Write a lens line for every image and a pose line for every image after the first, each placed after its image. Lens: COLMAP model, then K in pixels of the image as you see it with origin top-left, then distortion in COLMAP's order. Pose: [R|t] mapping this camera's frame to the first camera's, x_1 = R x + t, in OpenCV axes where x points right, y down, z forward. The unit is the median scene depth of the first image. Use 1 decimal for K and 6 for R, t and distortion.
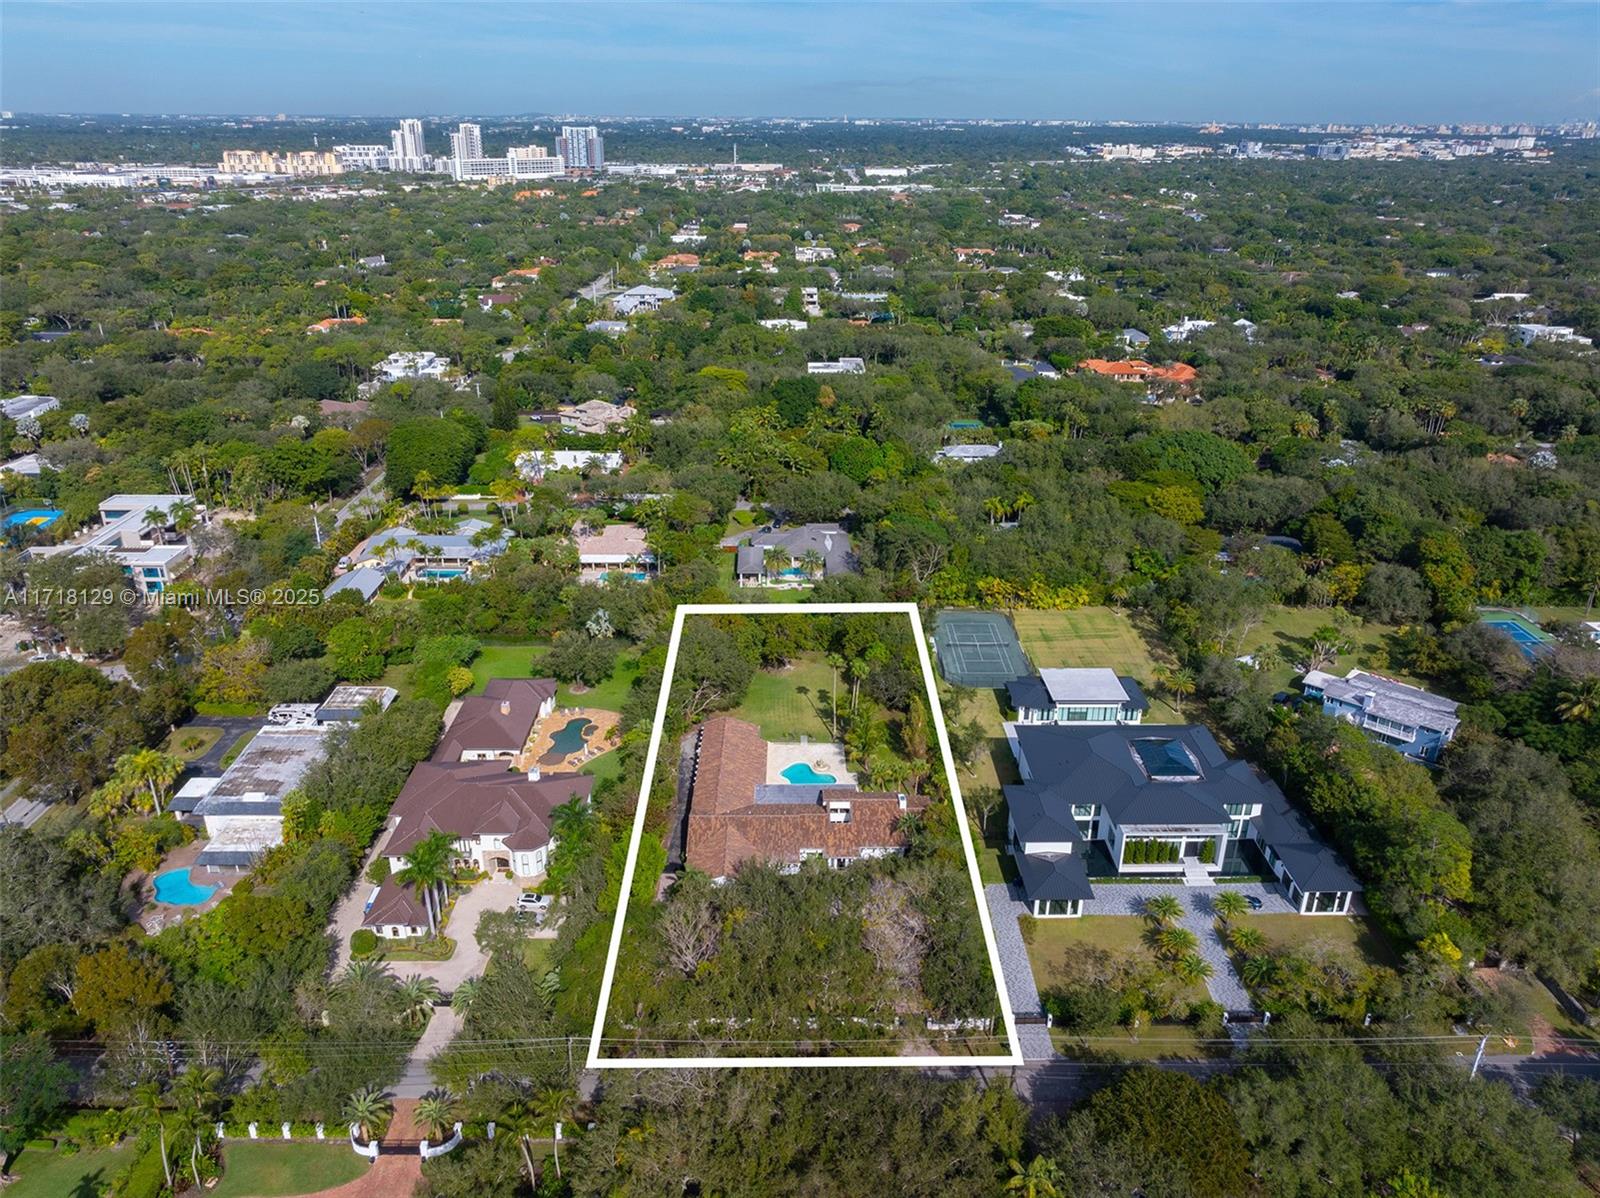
lens RADIAL K [[1110.2, 0, 800.0], [0, 1110.2, 599.0], [0, 0, 1]] dist [-0.007578, 0.005033]
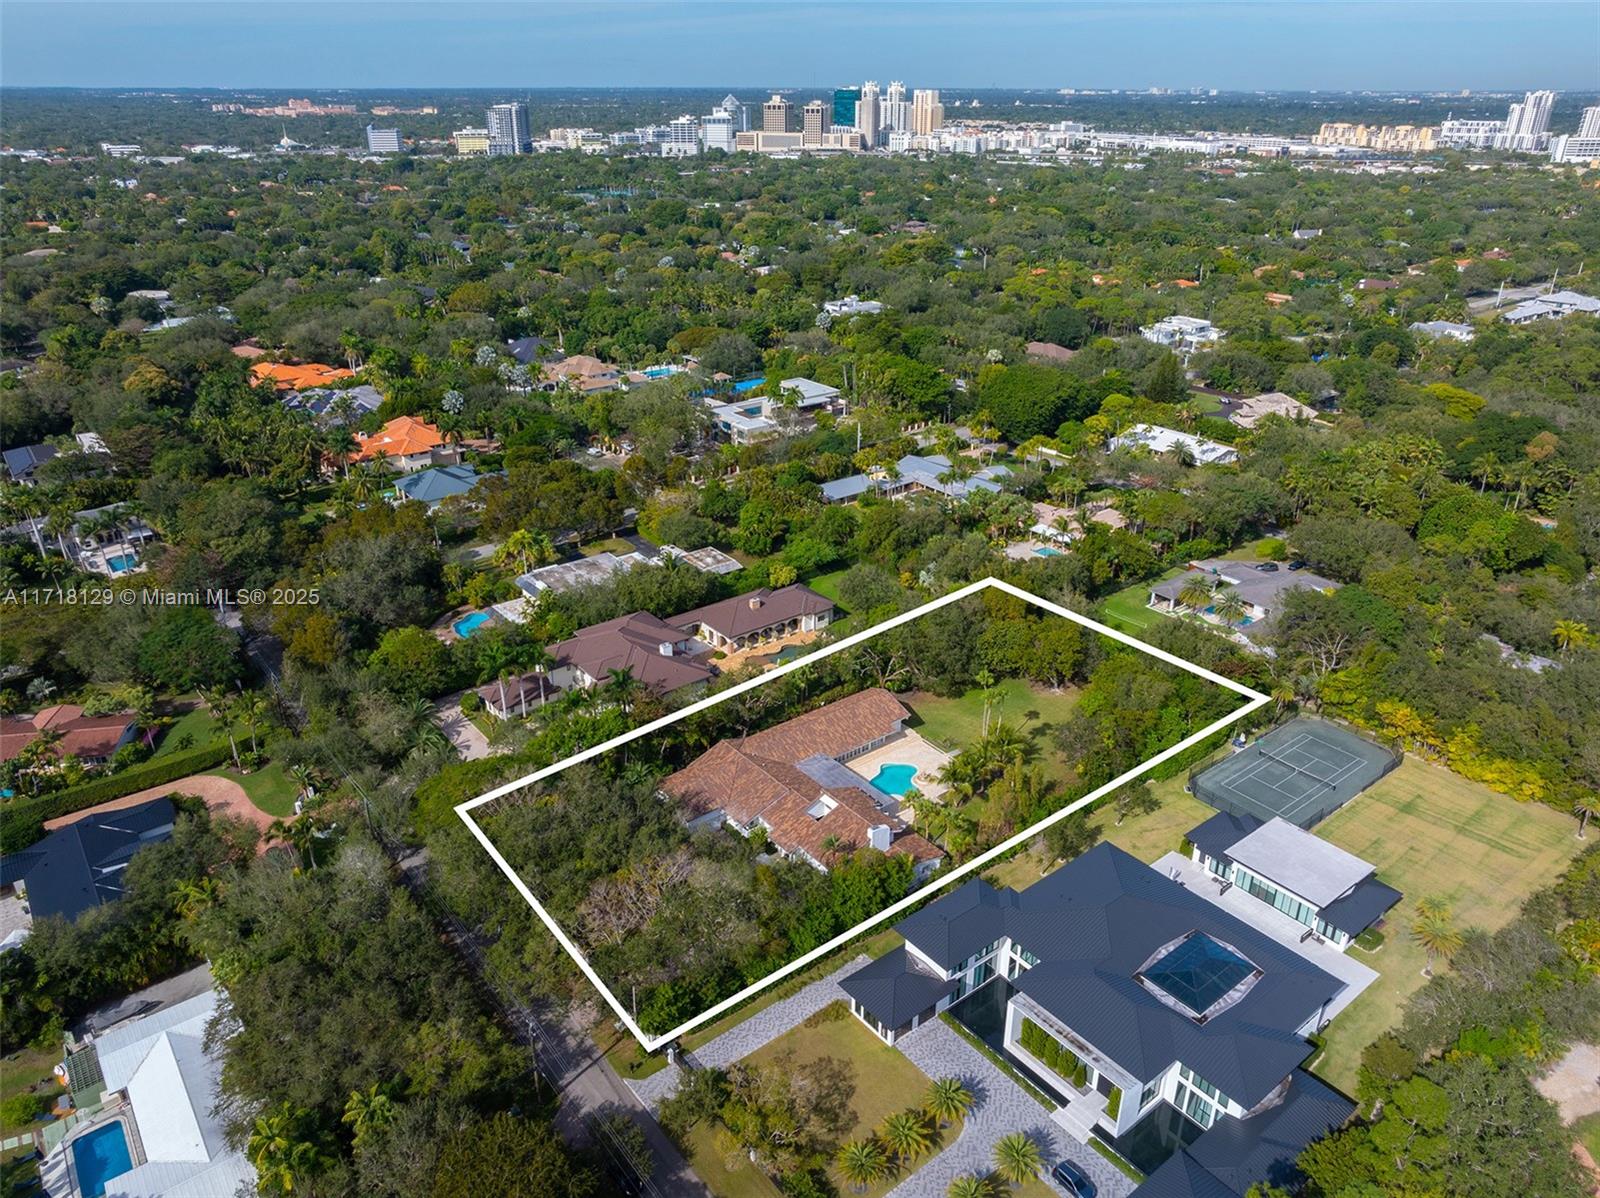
lens RADIAL K [[1110.2, 0, 800.0], [0, 1110.2, 599.0], [0, 0, 1]] dist [-0.007578, 0.005033]
pose [[0.609054, 0.328243, -0.722018, 0.390484], [-0.315686, 0.935451, 0.158978, -0.066637], [0.727596, 0.131105, 0.673362, 0.218132]]
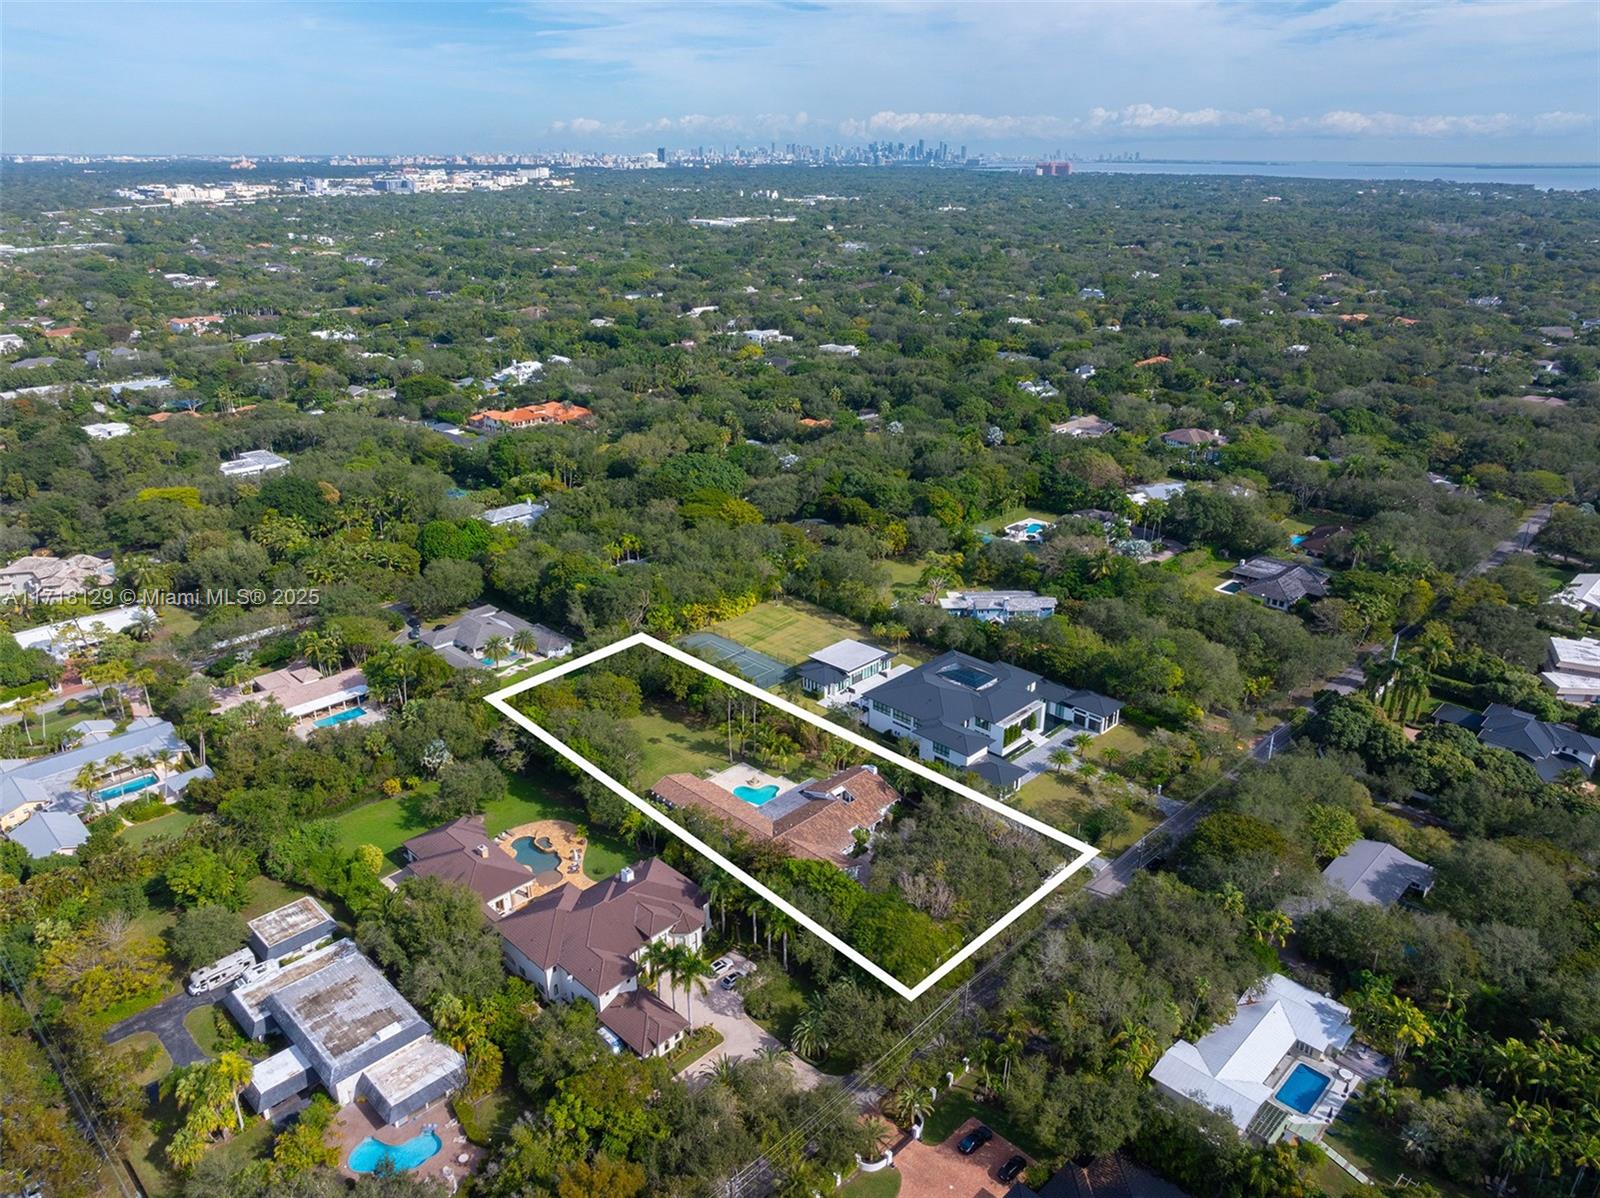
lens RADIAL K [[1110.2, 0, 800.0], [0, 1110.2, 599.0], [0, 0, 1]] dist [-0.007578, 0.005033]
pose [[0.711271, -0.269516, 0.649195, -0.459082], [0.285196, 0.954788, 0.083918, -0.082945], [-0.642461, 0.125460, 0.755979, 0.043699]]
